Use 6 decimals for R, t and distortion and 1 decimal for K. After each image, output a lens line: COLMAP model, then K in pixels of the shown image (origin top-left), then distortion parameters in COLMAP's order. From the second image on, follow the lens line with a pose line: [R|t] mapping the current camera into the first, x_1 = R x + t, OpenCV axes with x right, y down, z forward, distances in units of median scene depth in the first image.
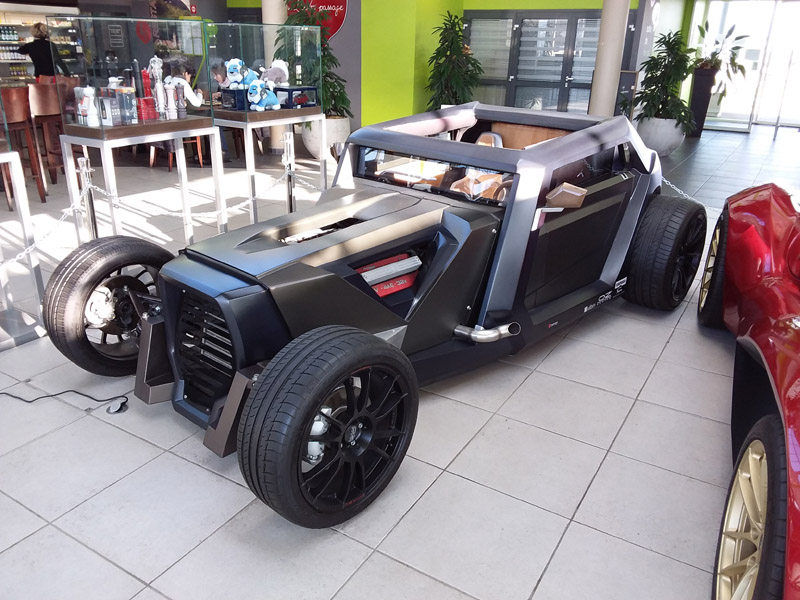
lens RADIAL K [[639.4, 0, 400.0], [0, 639.4, 300.0], [0, 0, 1]] dist [0.006782, -0.002431]
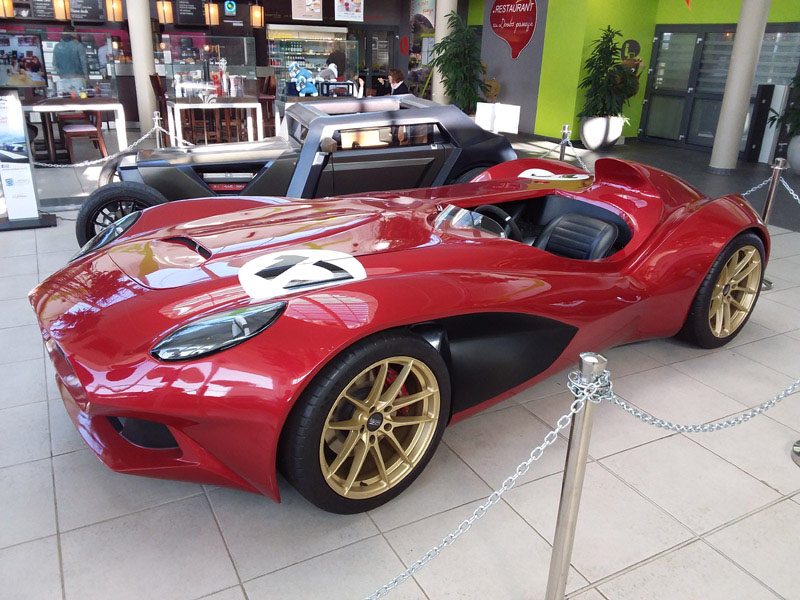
lens RADIAL K [[639.4, 0, 400.0], [0, 639.4, 300.0], [0, 0, 1]] dist [0.006782, -0.002431]
pose [[0.864931, 0.182216, -0.467645, 0.332717], [-0.191752, 0.981055, 0.027610, 0.038253], [0.463816, 0.065791, 0.883485, -0.083095]]
